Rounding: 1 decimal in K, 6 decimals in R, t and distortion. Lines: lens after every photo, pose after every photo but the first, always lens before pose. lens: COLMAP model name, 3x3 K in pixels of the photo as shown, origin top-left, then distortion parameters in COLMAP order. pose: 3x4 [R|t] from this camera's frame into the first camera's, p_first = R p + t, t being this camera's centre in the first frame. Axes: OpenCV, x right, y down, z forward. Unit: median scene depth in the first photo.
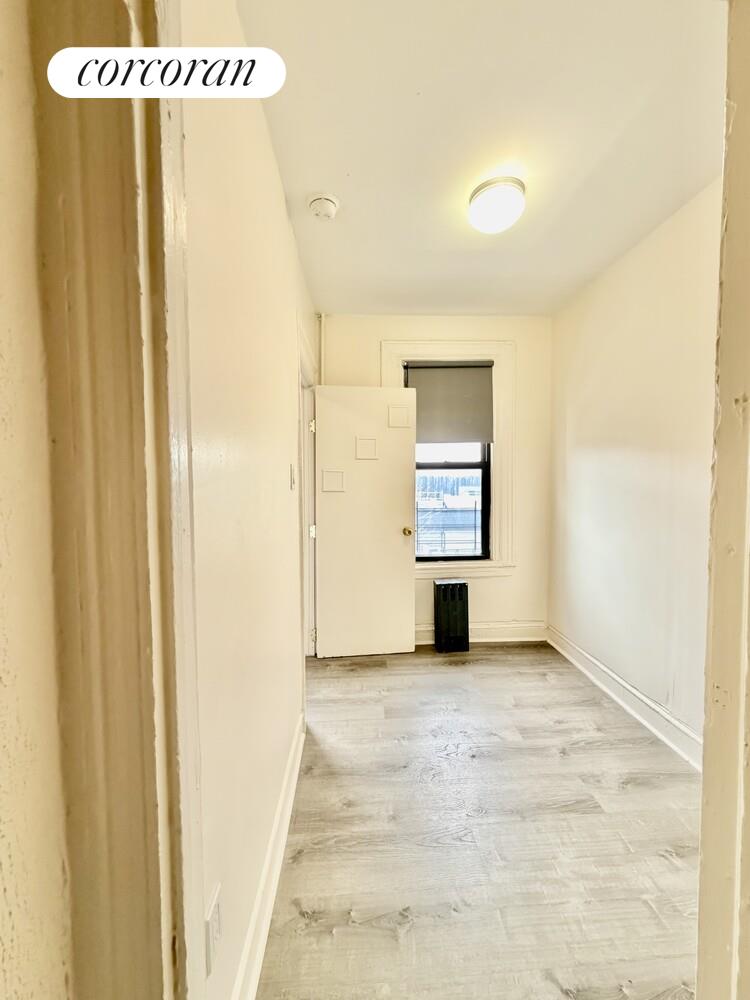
lens RADIAL K [[397.4, 0, 376.3], [0, 397.4, 497.6], [0, 0, 1]] dist [-0.000715, 0.000193]
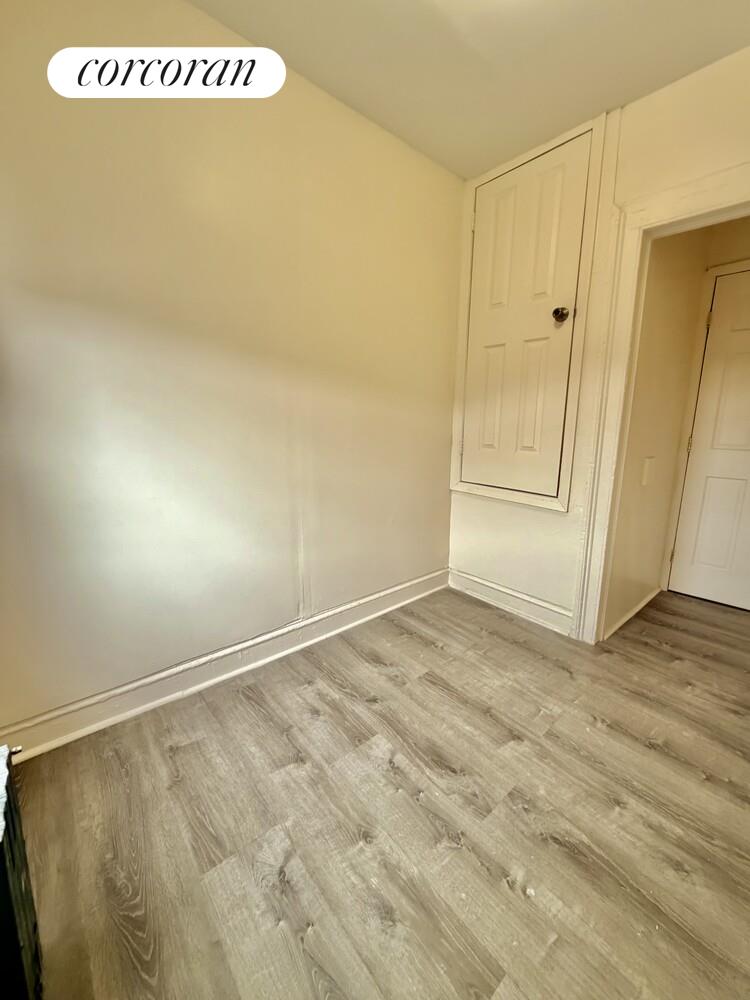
lens RADIAL K [[397.4, 0, 376.3], [0, 397.4, 497.6], [0, 0, 1]] dist [-0.000715, 0.000193]
pose [[-0.615330, -0.149405, 0.773981, -0.146817], [0.027633, 0.977182, 0.210599, 0.008285], [-0.787785, 0.150976, -0.597161, 1.381978]]
